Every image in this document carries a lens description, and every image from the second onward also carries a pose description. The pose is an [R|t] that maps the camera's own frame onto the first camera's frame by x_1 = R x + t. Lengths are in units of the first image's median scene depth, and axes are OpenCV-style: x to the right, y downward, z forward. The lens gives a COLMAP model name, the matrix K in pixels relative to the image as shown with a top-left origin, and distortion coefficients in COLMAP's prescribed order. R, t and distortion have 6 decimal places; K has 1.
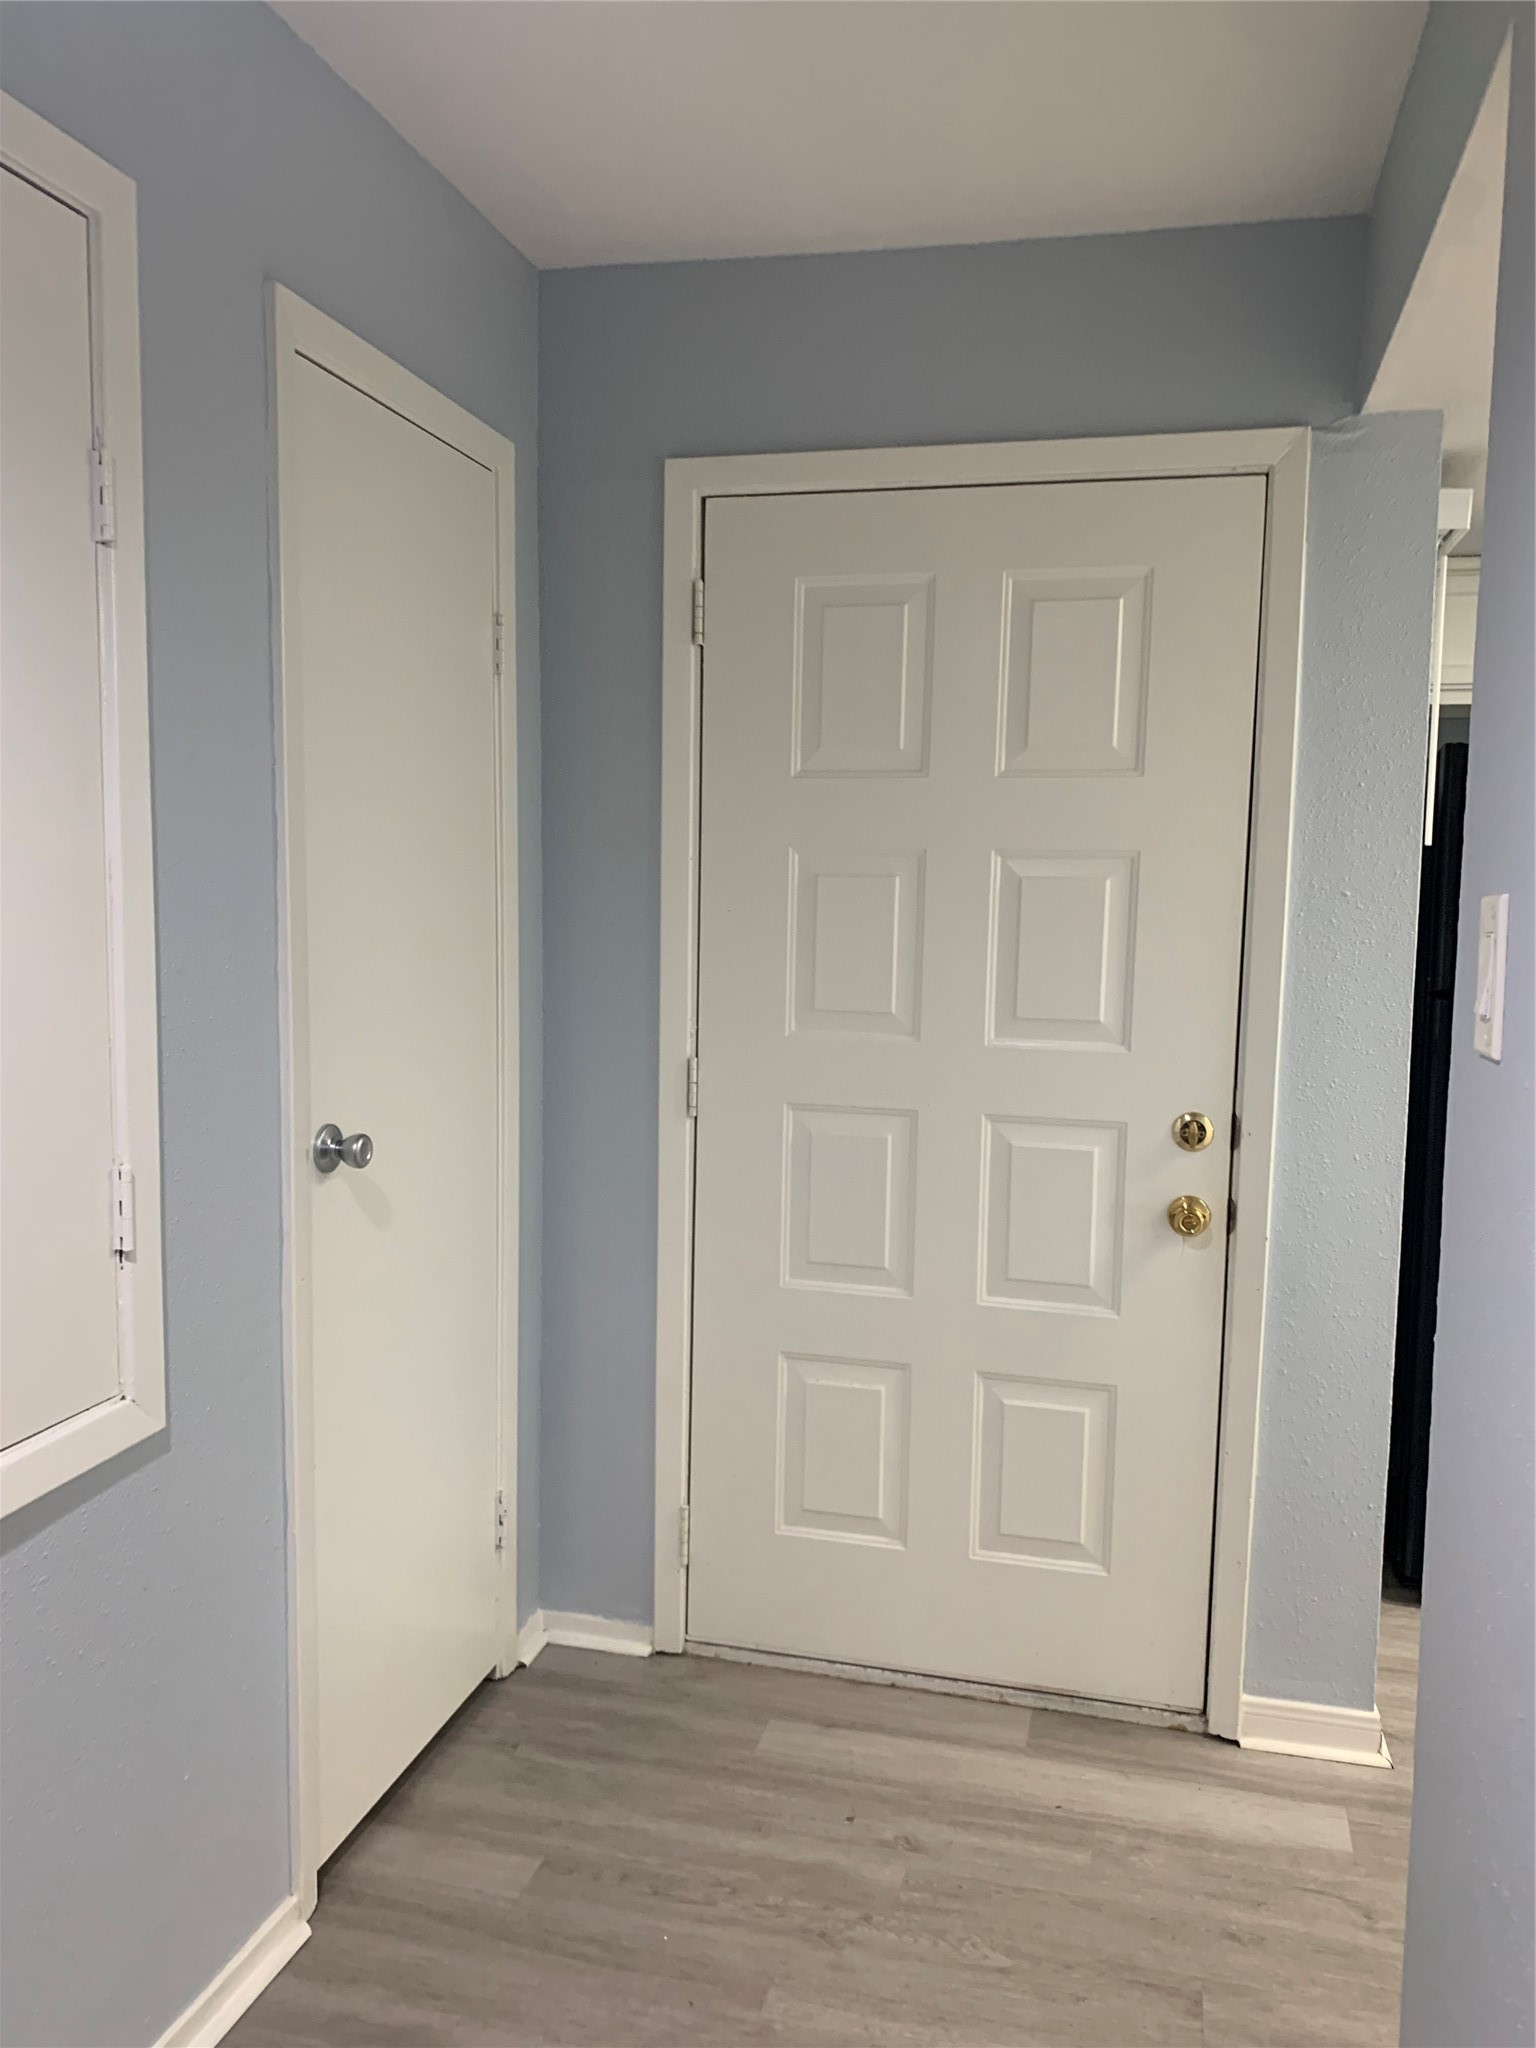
lens RADIAL K [[1562.6, 0, 768.0], [0, 1562.6, 1024.0], [0, 0, 1]] dist [-0.009908, 0.002272]
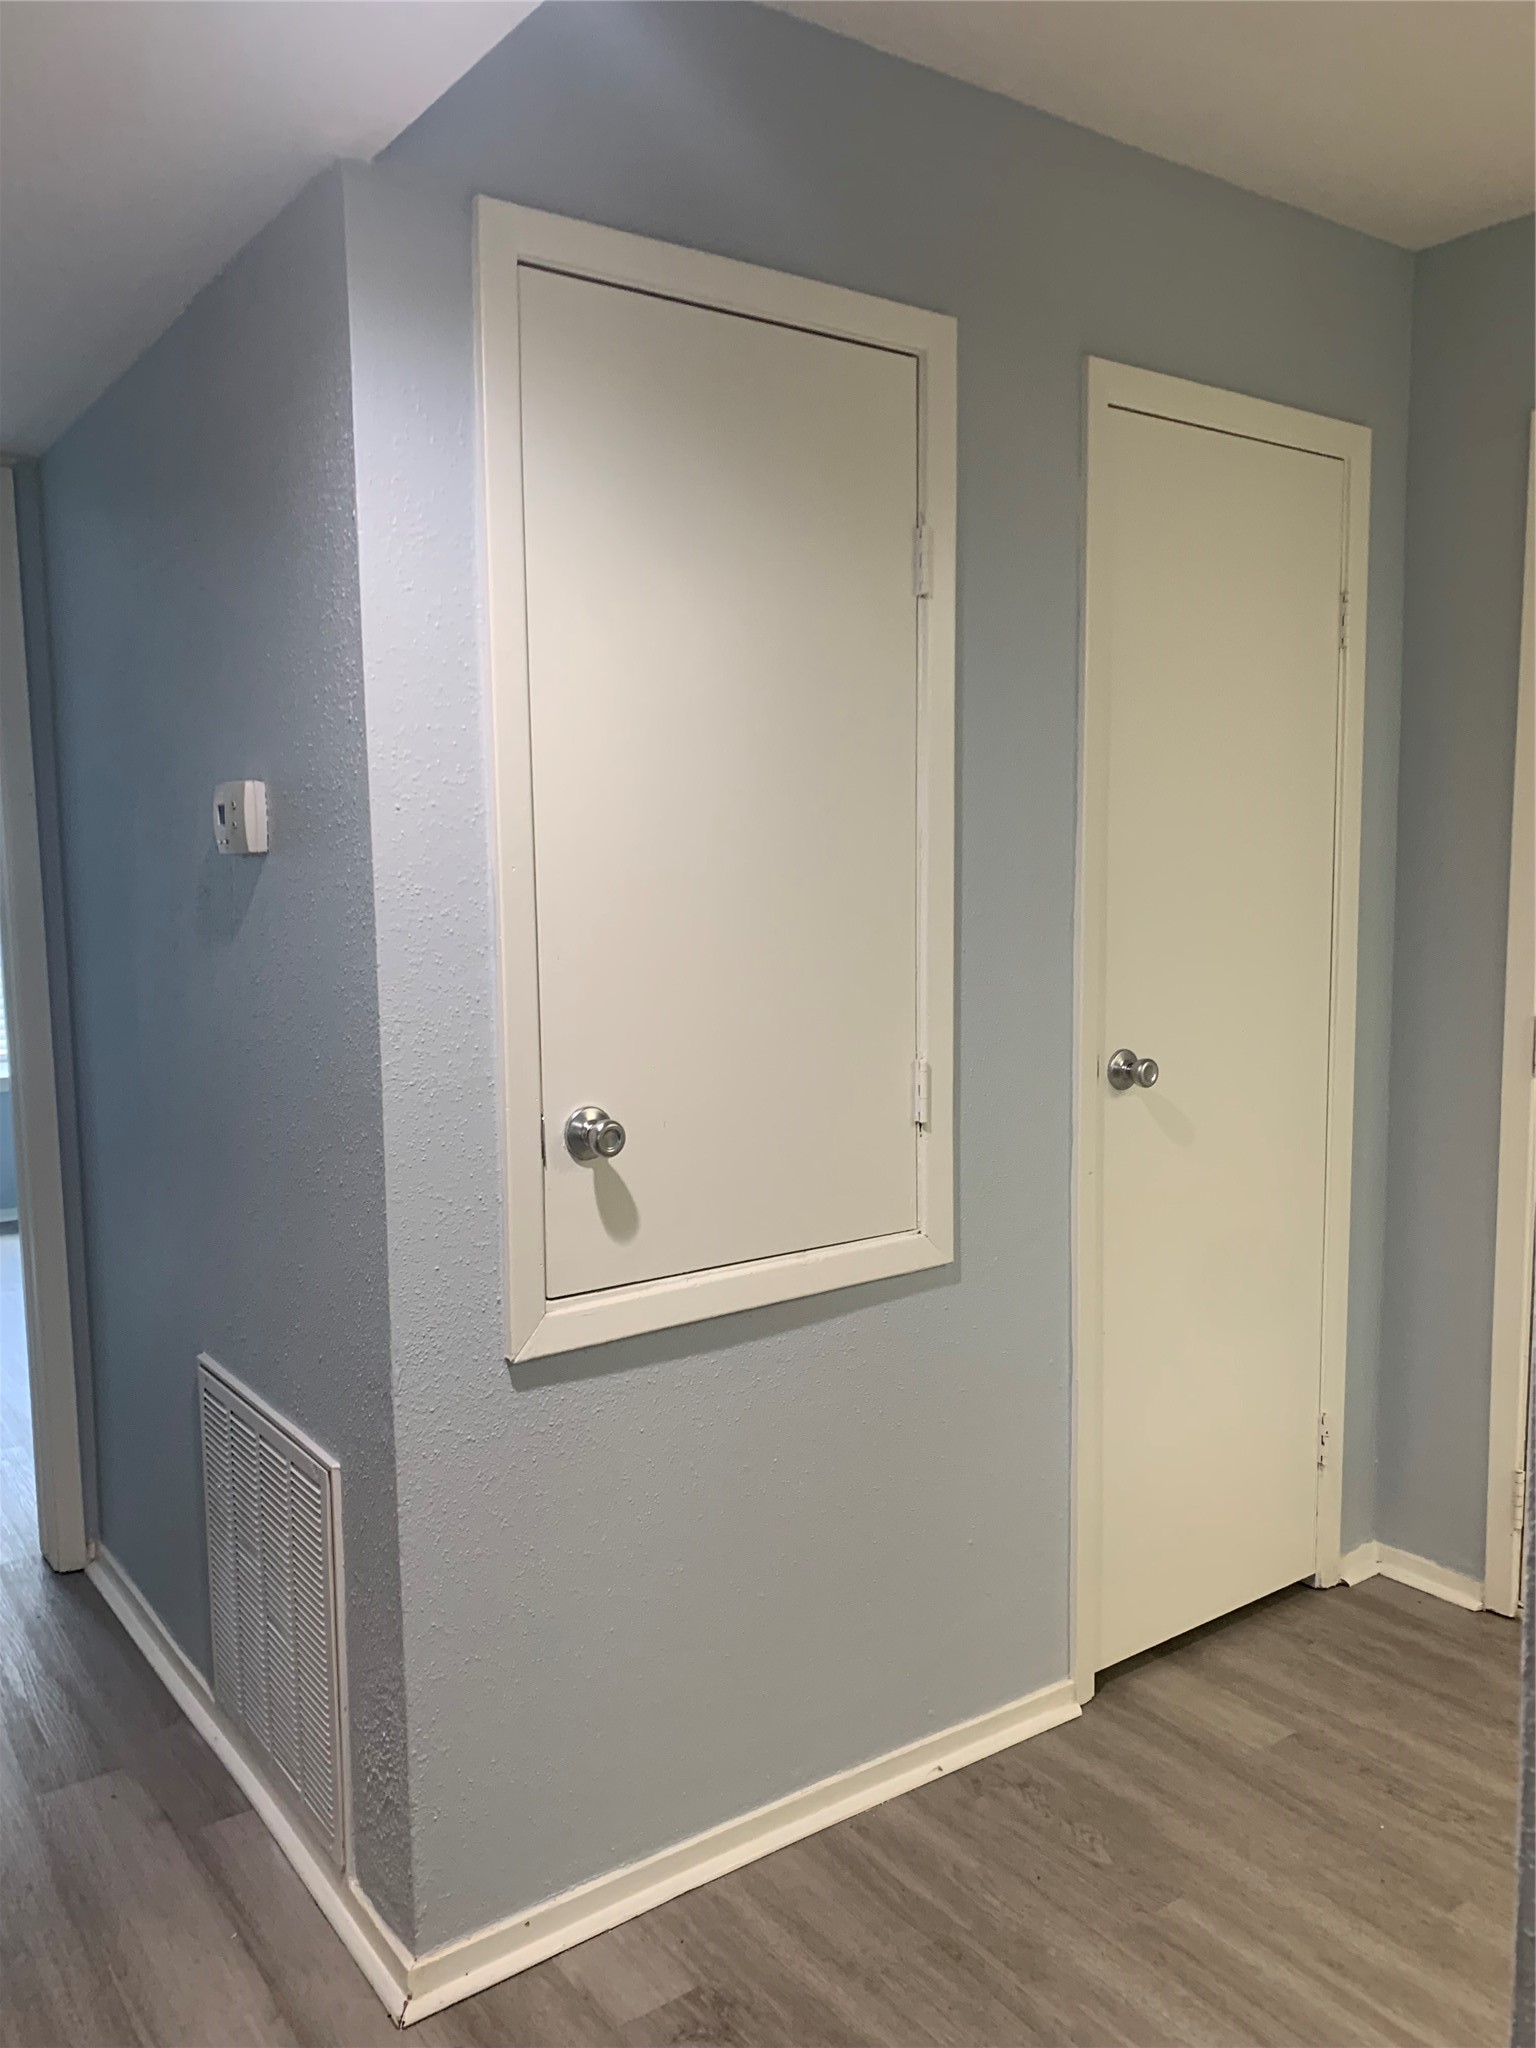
lens RADIAL K [[1612.5, 0, 768.0], [0, 1612.5, 1024.0], [0, 0, 1]] dist [-0.004957, -0.010428]
pose [[0.768204, 0.046276, -0.638530, 0.275378], [-0.038091, 0.998921, 0.026568, 0.021645], [0.639071, 0.003913, 0.769138, -0.114783]]
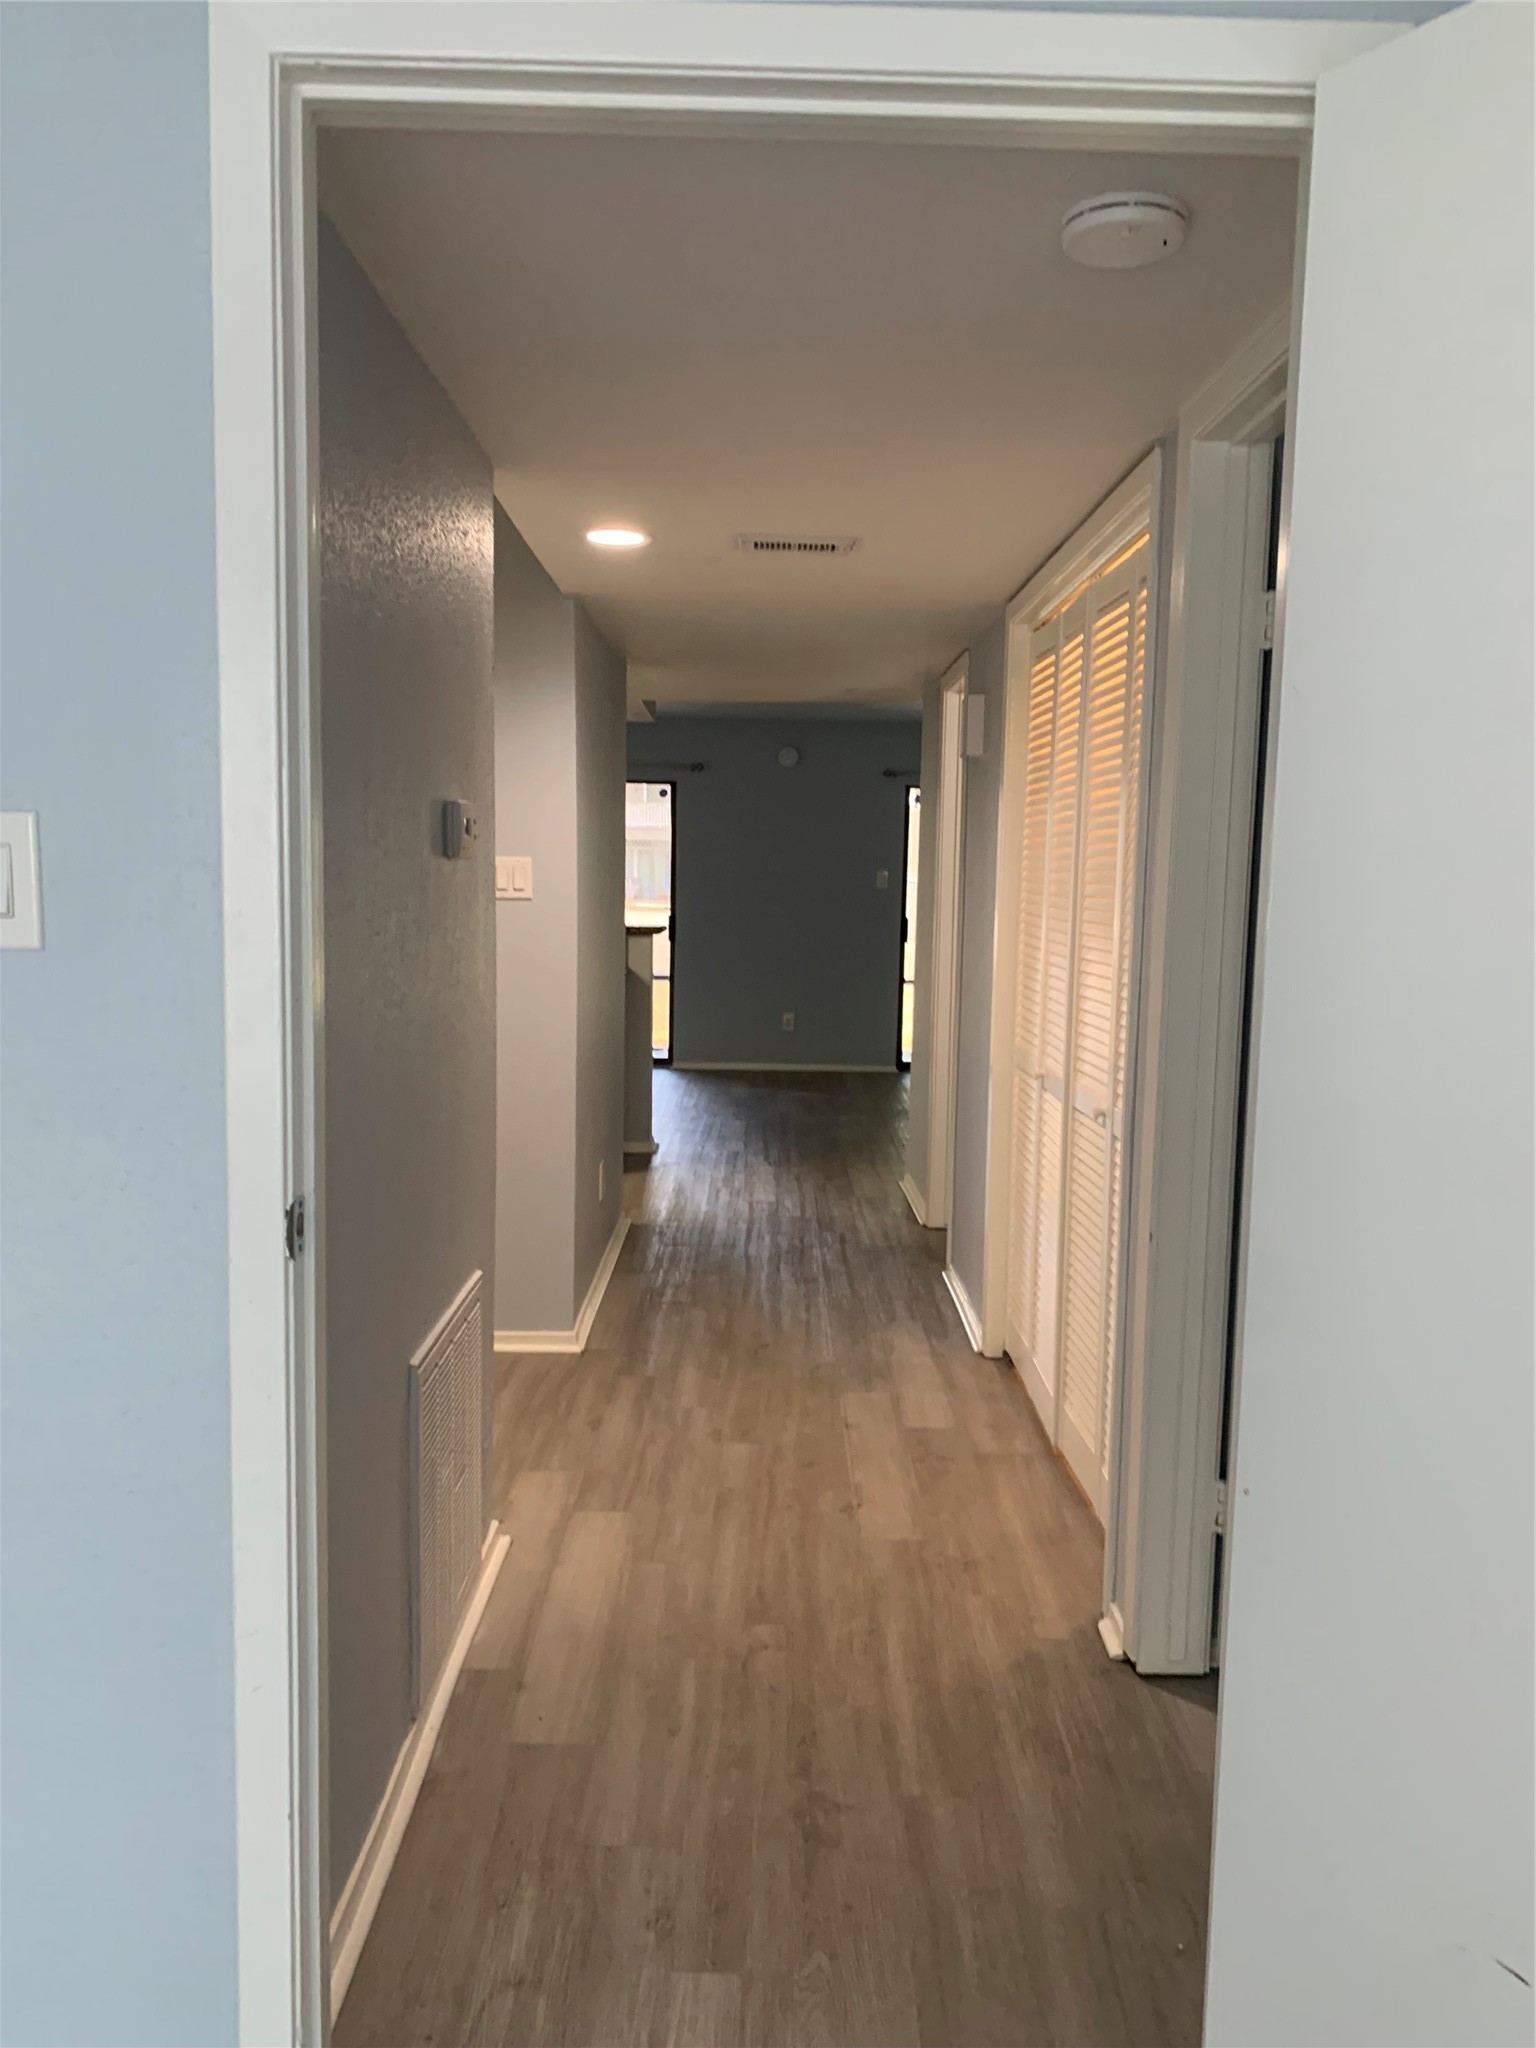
lens RADIAL K [[1562.6, 0, 768.0], [0, 1562.6, 1024.0], [0, 0, 1]] dist [-0.009908, 0.002272]
pose [[-0.250330, -0.119796, 0.960720, -1.955391], [0.070895, 0.987383, 0.141593, -0.089490], [-0.965561, 0.103555, -0.238679, 0.531705]]
